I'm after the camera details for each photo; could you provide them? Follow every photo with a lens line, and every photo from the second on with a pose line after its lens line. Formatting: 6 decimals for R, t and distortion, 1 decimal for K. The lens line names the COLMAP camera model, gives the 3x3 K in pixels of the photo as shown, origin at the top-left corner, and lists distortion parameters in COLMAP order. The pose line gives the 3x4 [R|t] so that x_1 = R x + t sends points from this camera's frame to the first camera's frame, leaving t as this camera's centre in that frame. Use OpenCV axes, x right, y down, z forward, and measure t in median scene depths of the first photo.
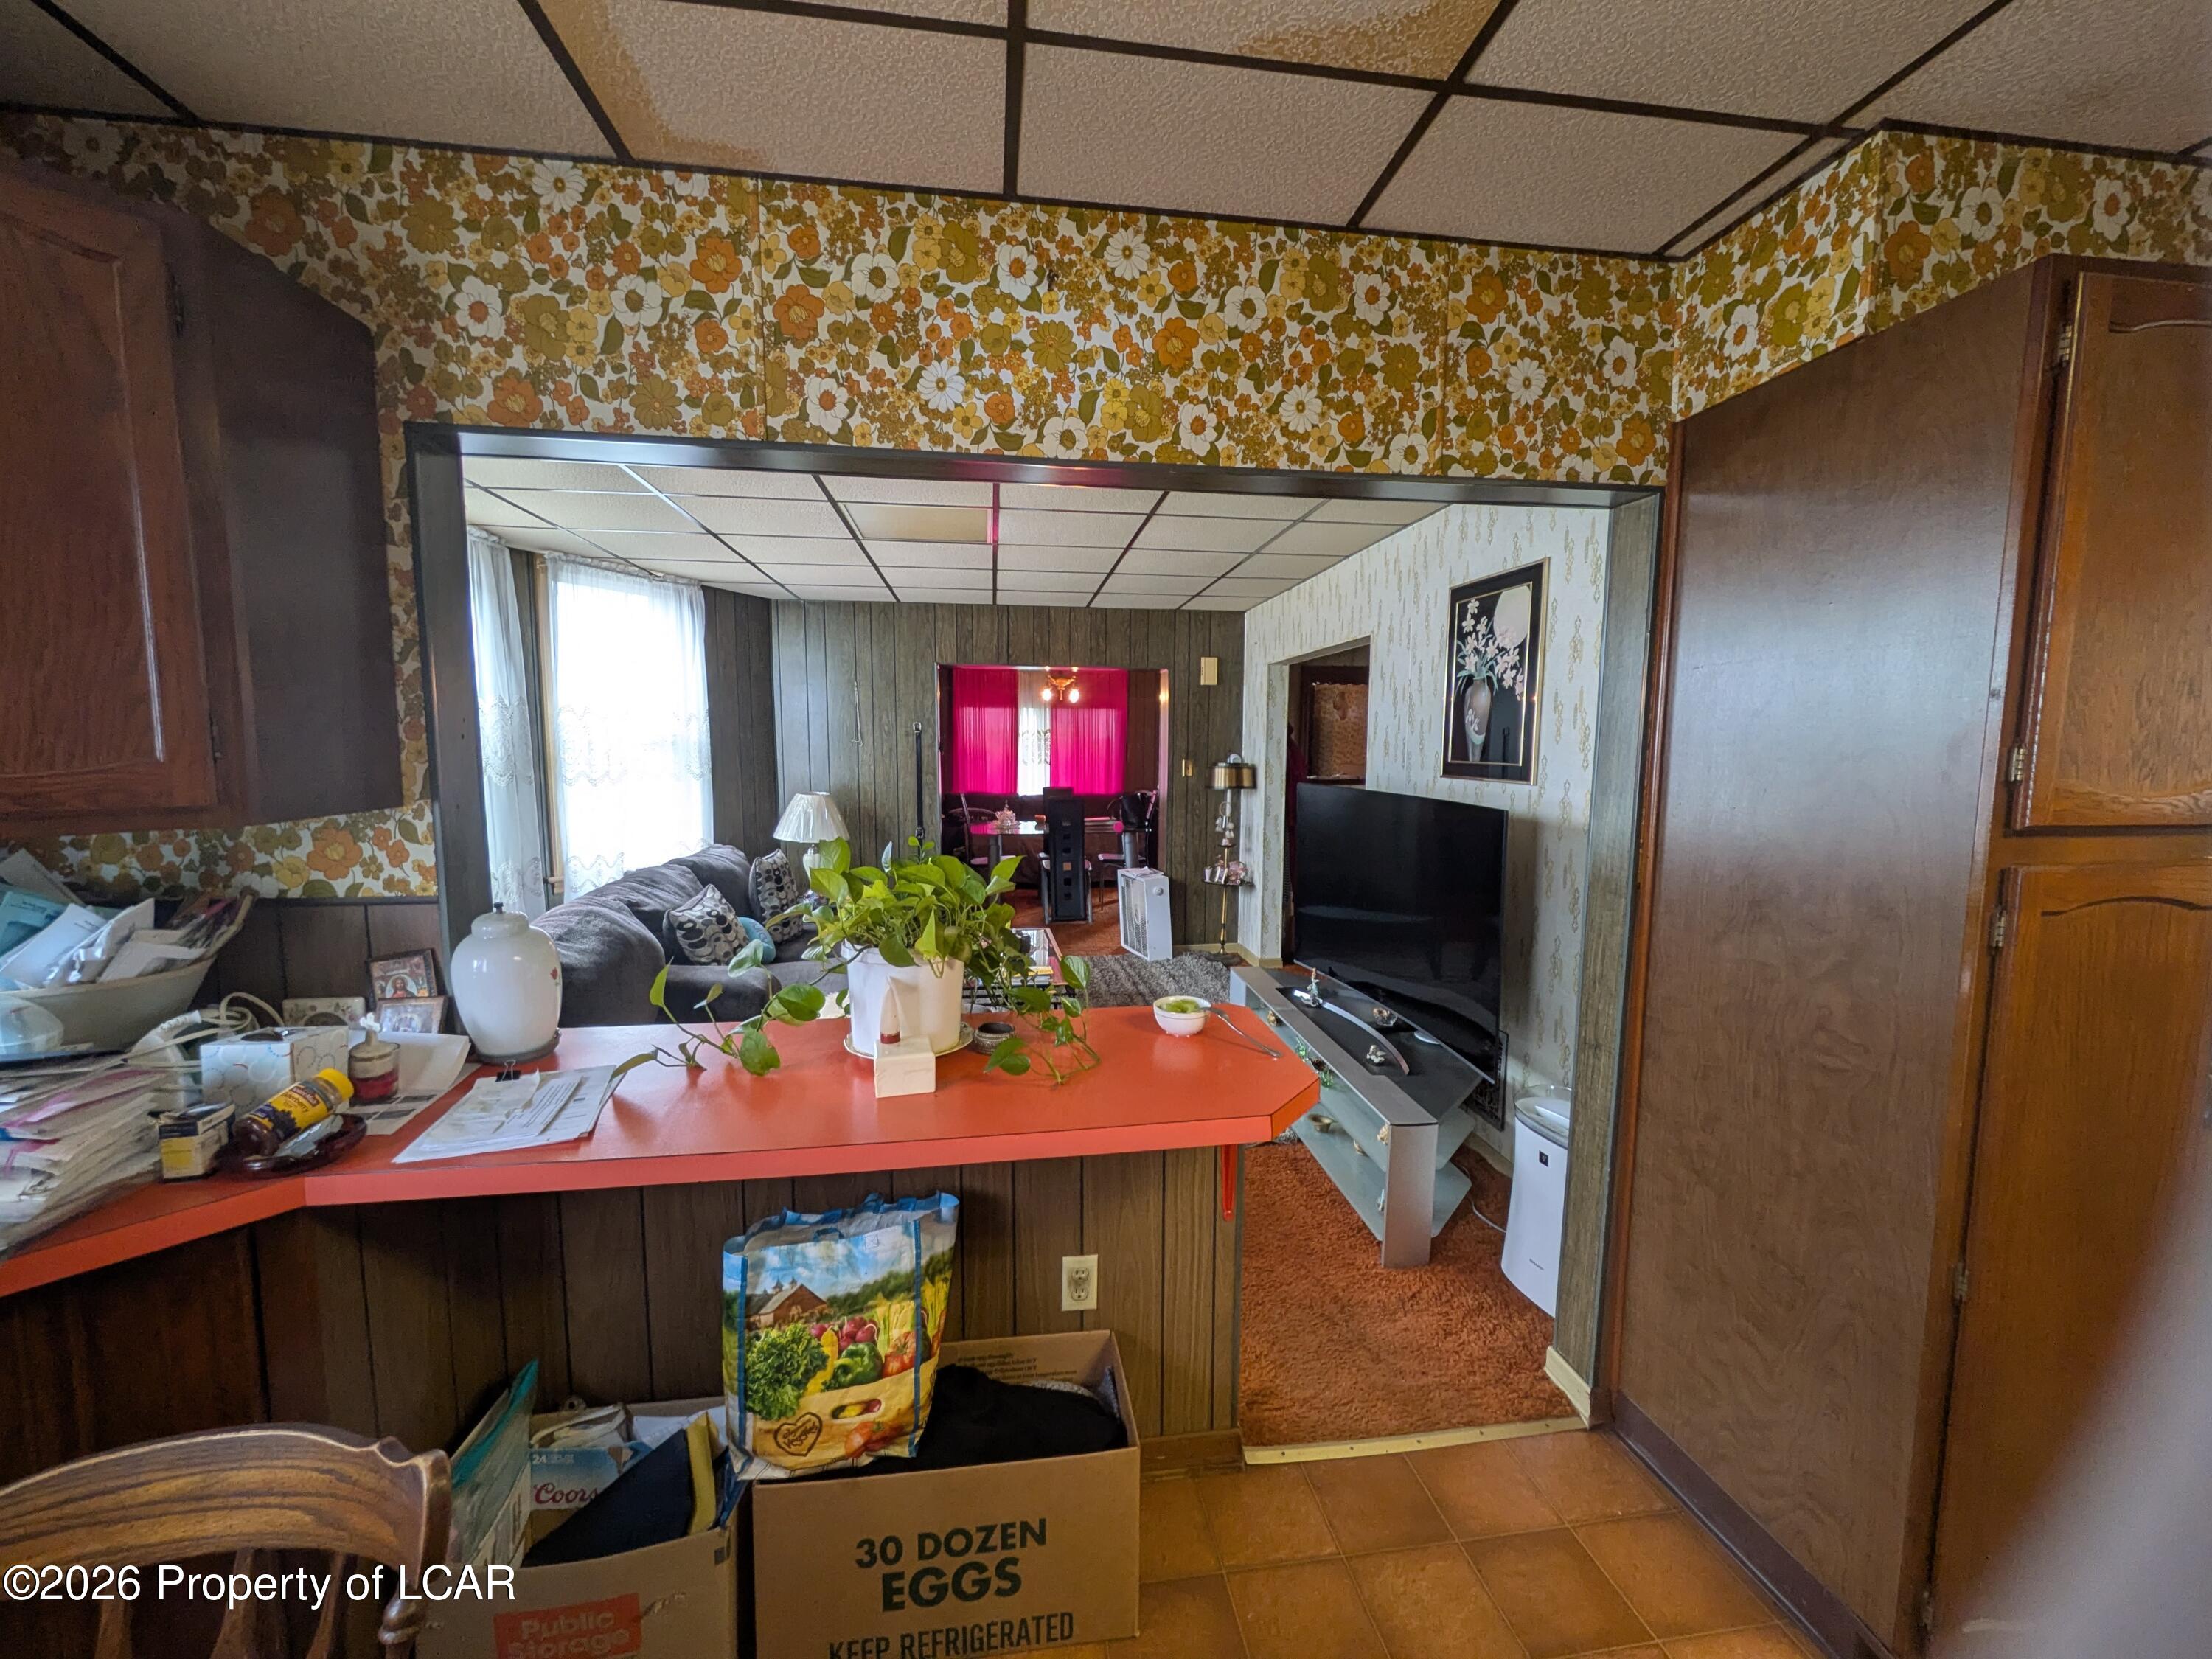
lens RADIAL K [[874.0, 0, 1107.4], [0, 874.0, 829.7], [0, 0, 1]] dist [-0.003835, 0.001396]
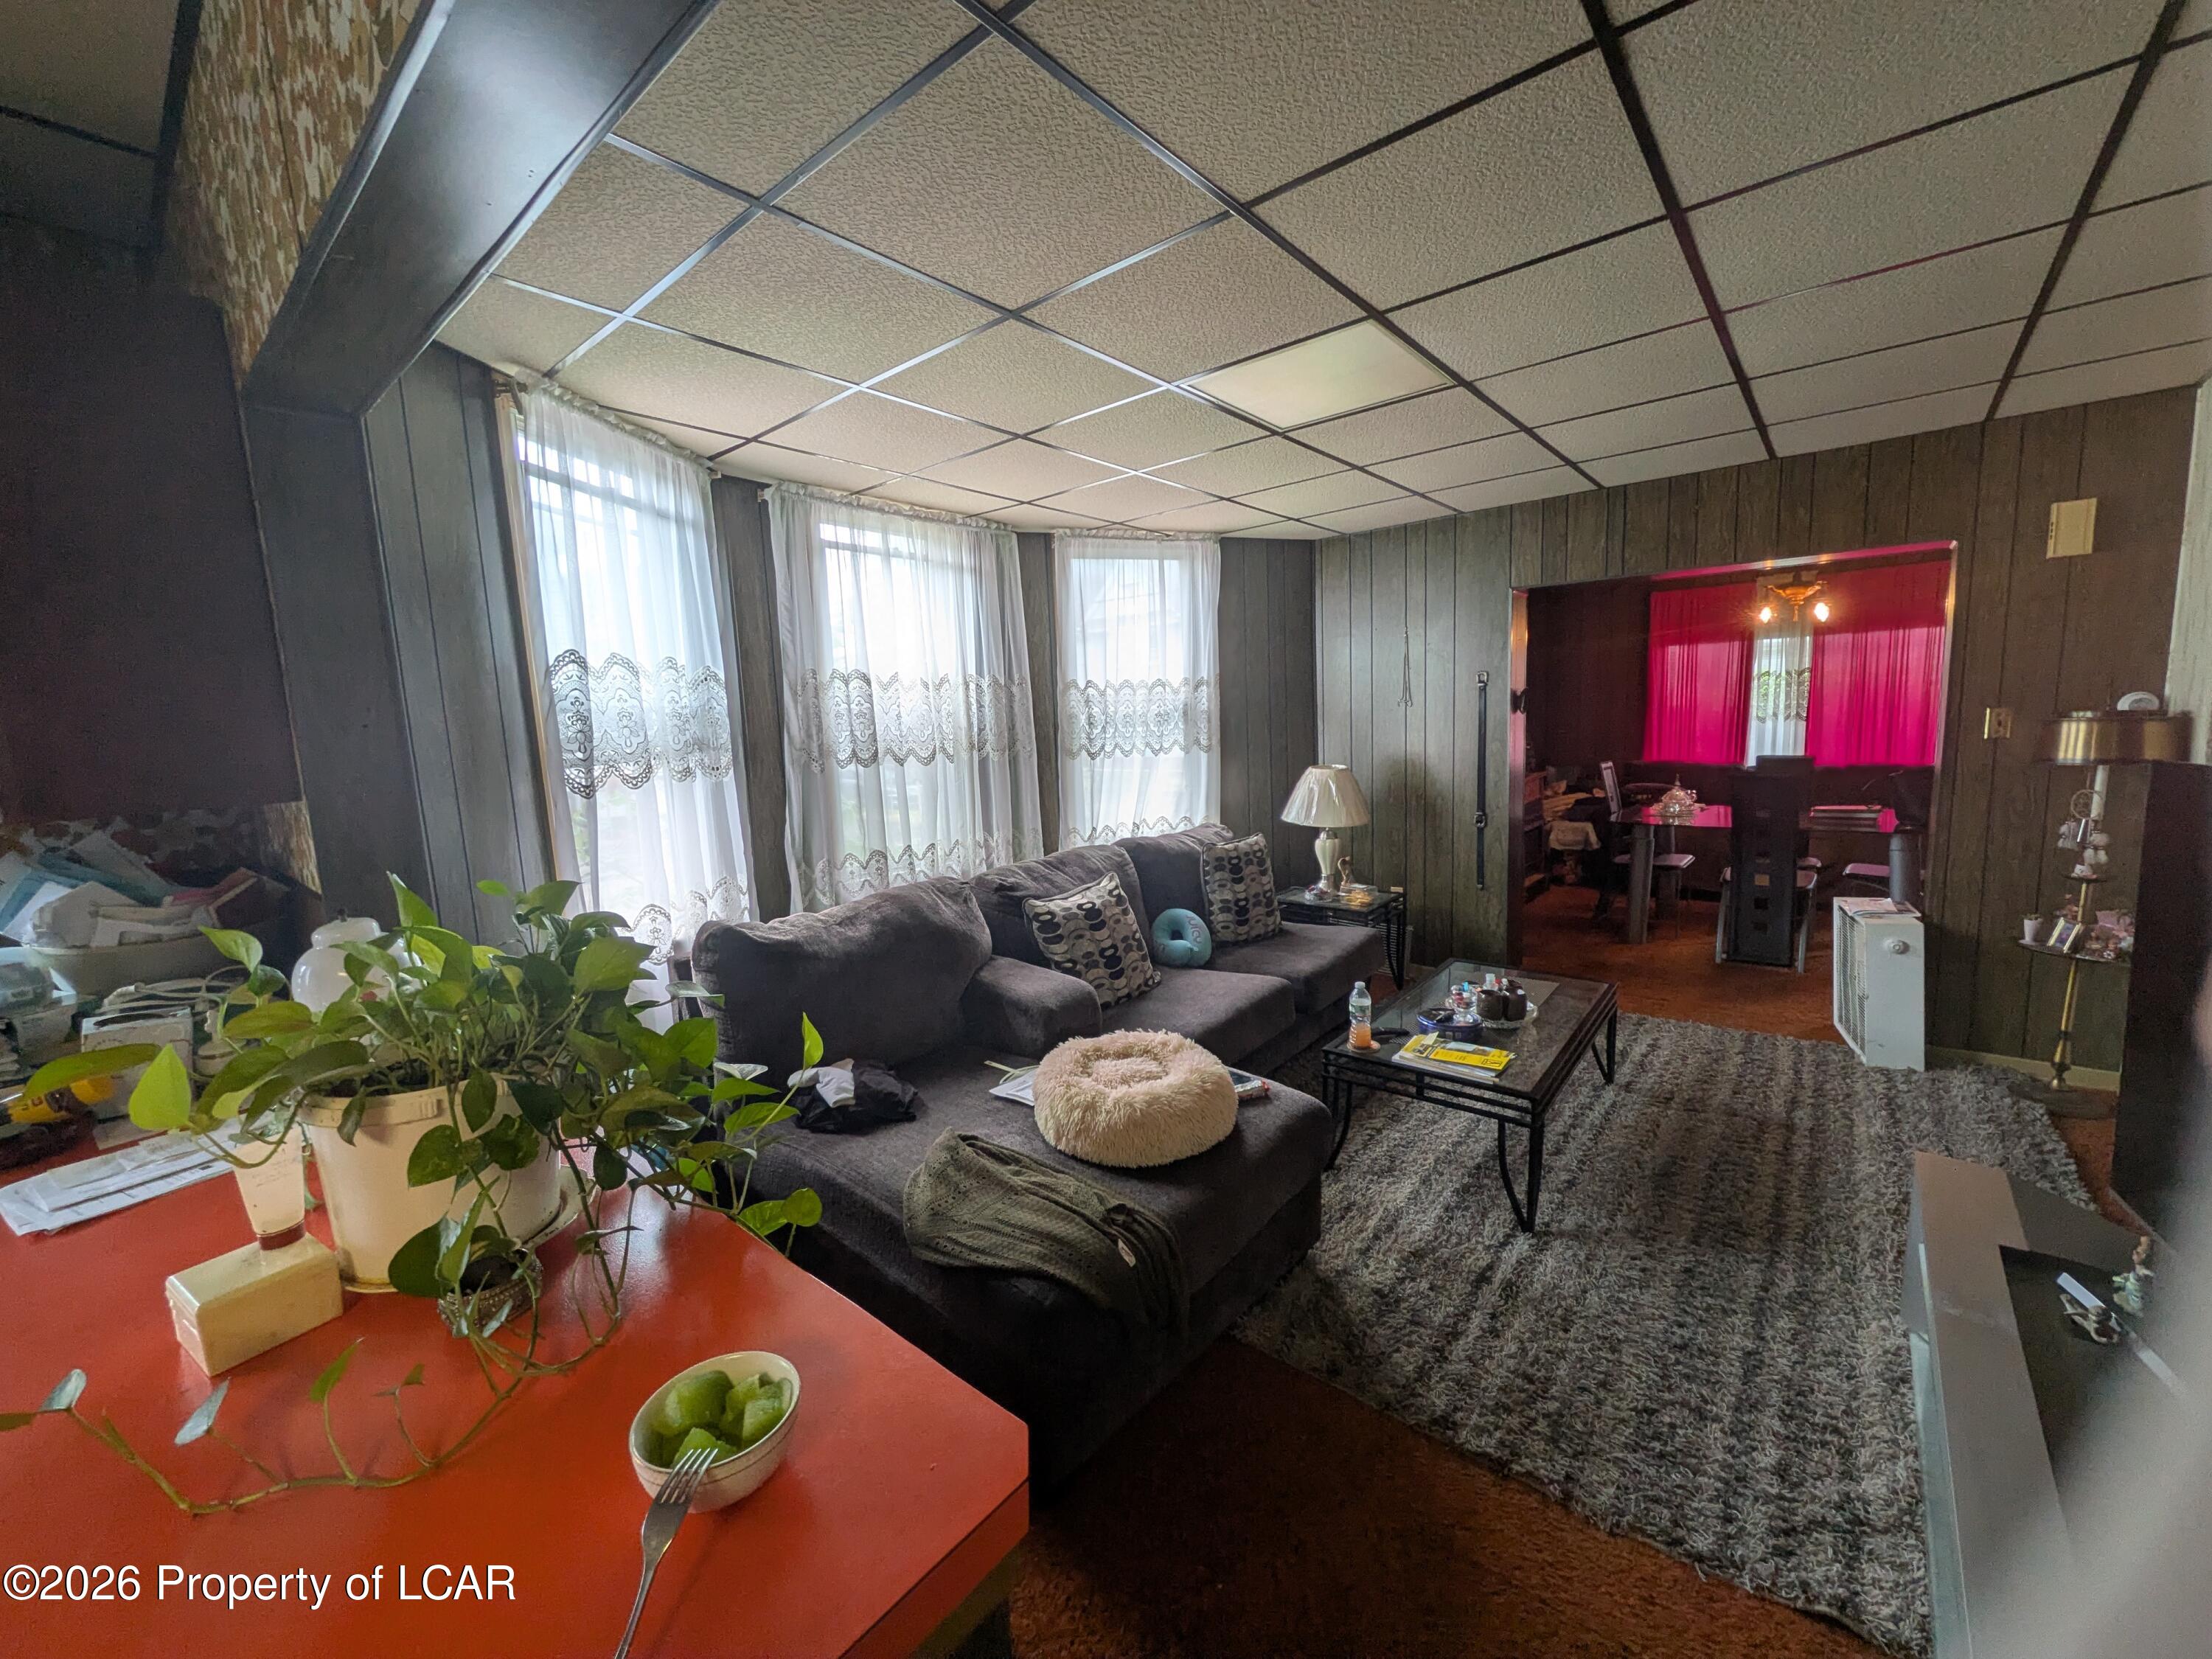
lens RADIAL K [[874.0, 0, 1105.6], [0, 874.0, 829.3], [0, 0, 1]] dist [-0.003835, 0.001396]
pose [[0.666790, 0.062505, -0.742620, 0.461770], [-0.031233, 0.997945, 0.055951, -0.070020], [0.744591, -0.014113, 0.667372, 0.899733]]
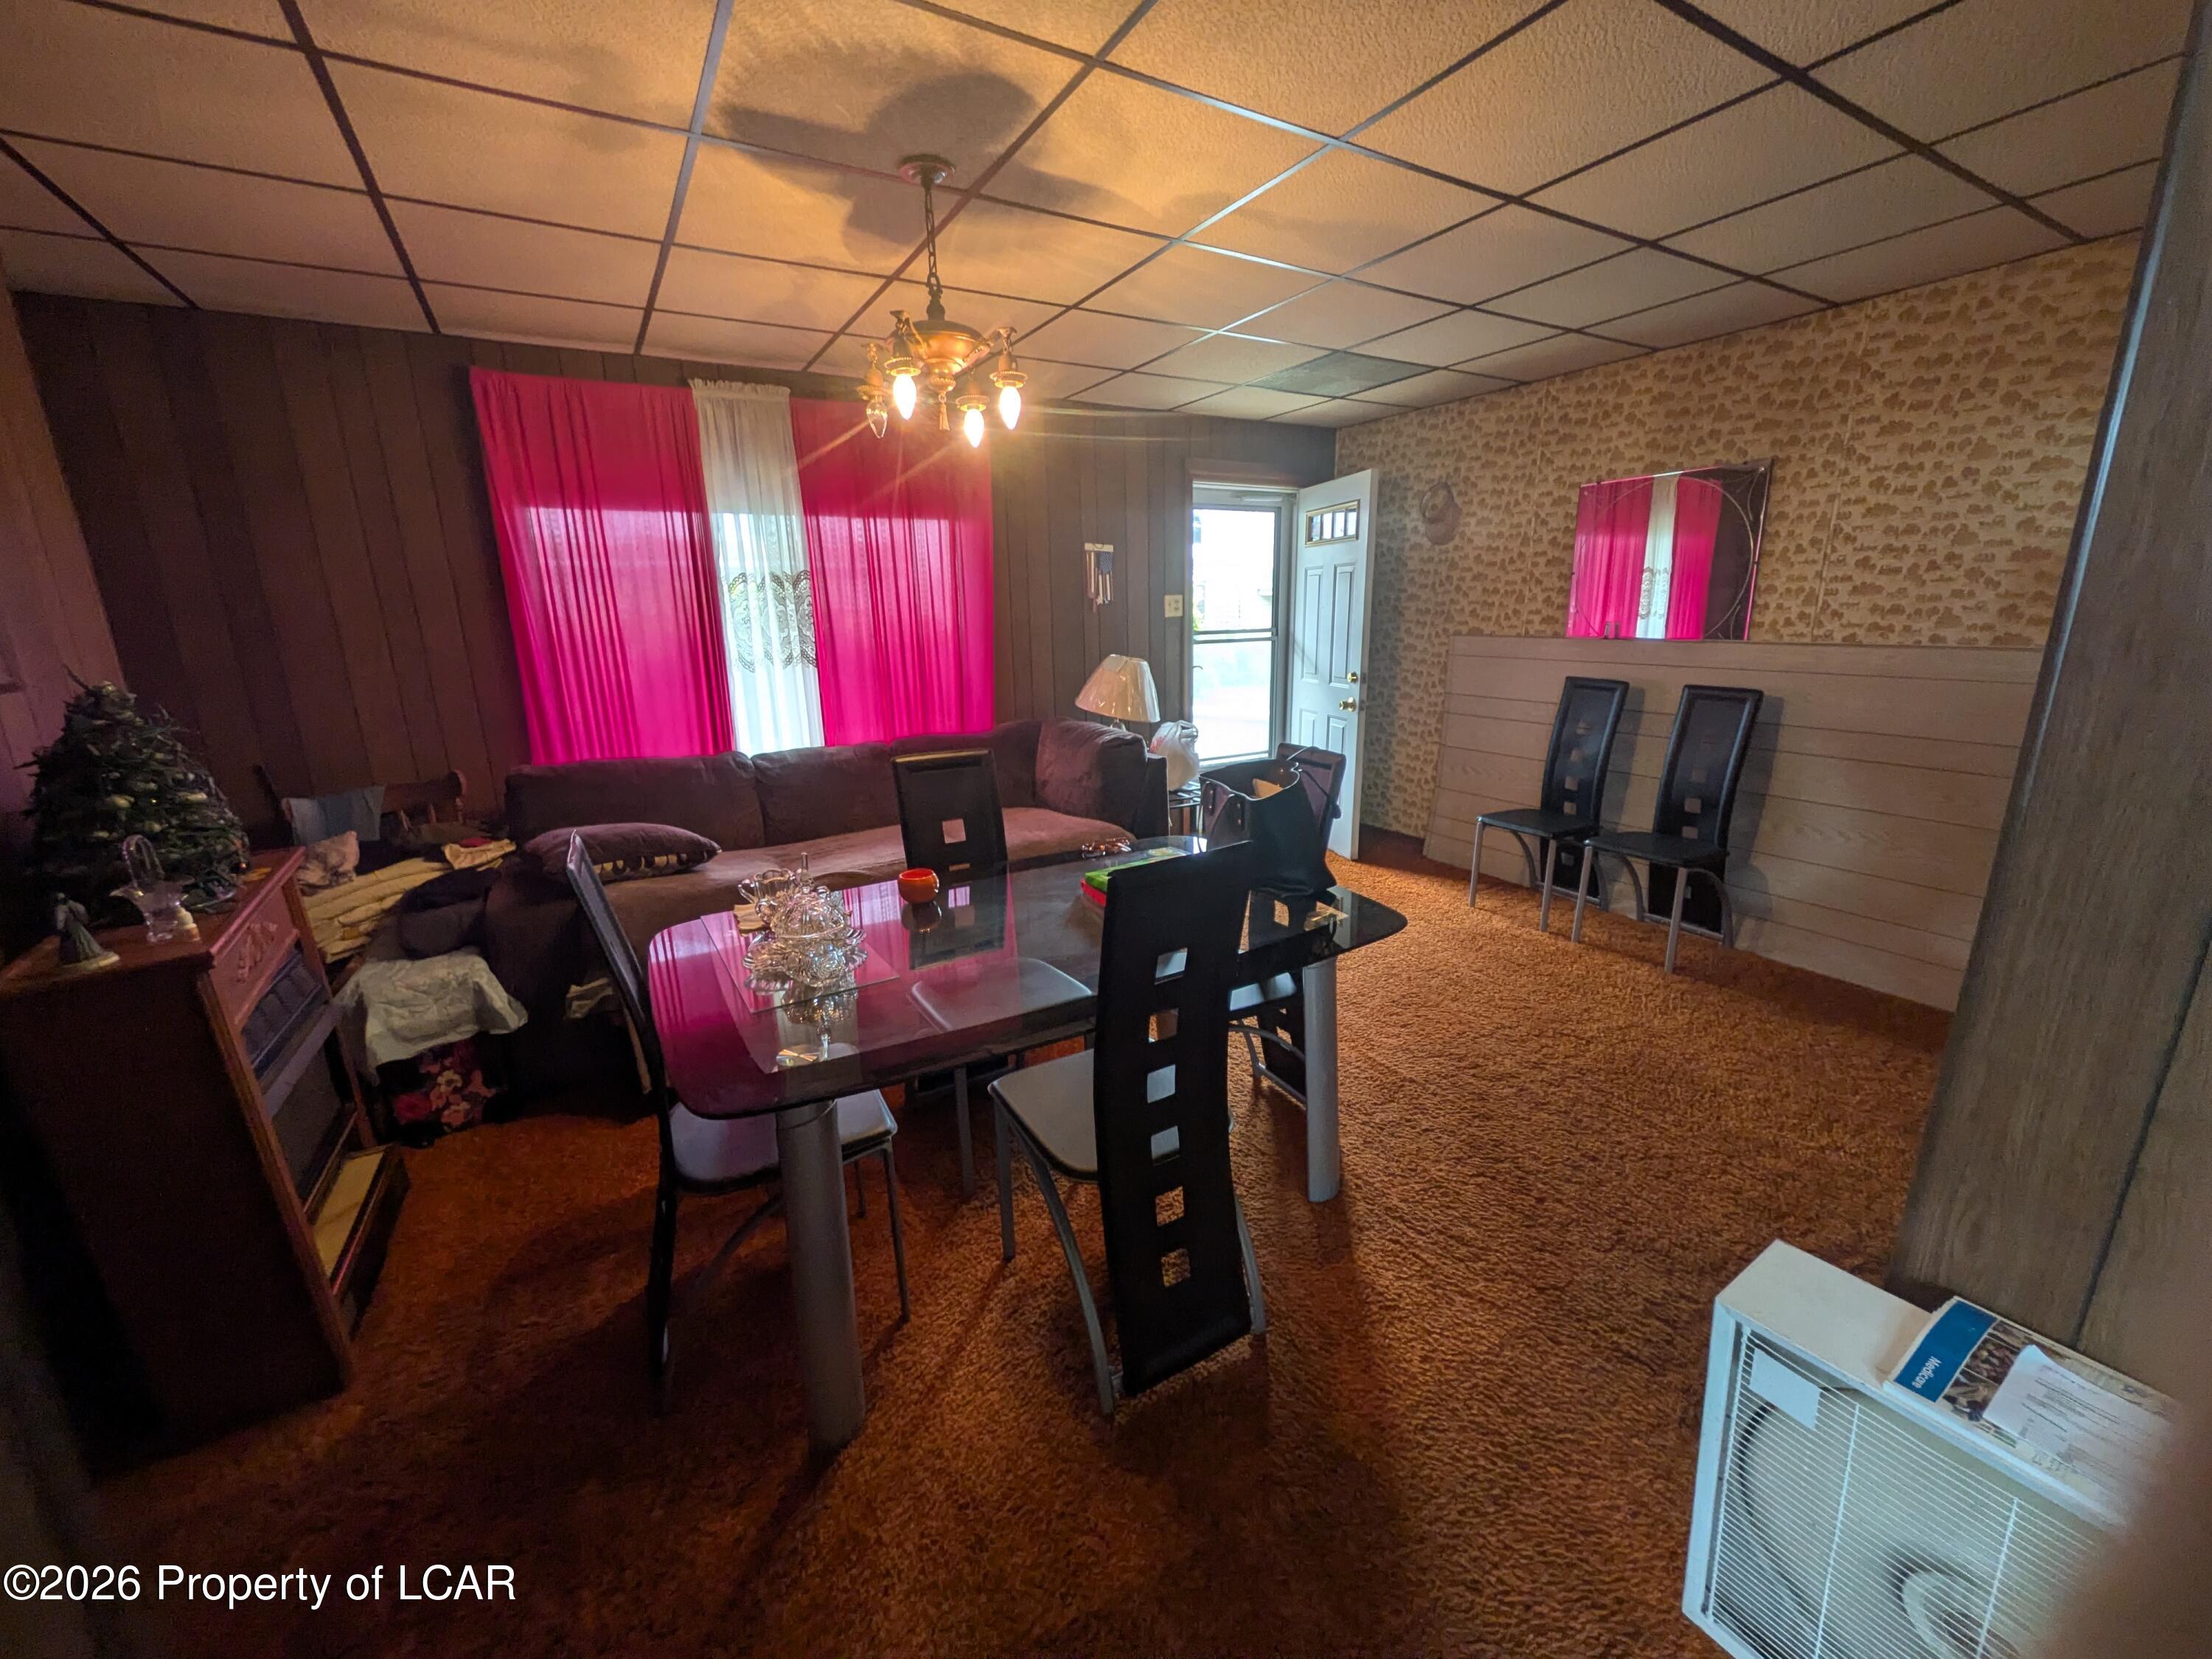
lens RADIAL K [[874.0, 0, 1112.6], [0, 874.0, 808.3], [0, 0, 1]] dist [-0.003835, 0.001396]
pose [[0.911304, -0.106303, 0.397775, -0.623924], [0.044373, 0.985826, 0.161798, -0.406806], [-0.409337, -0.129797, 0.903104, 3.490205]]
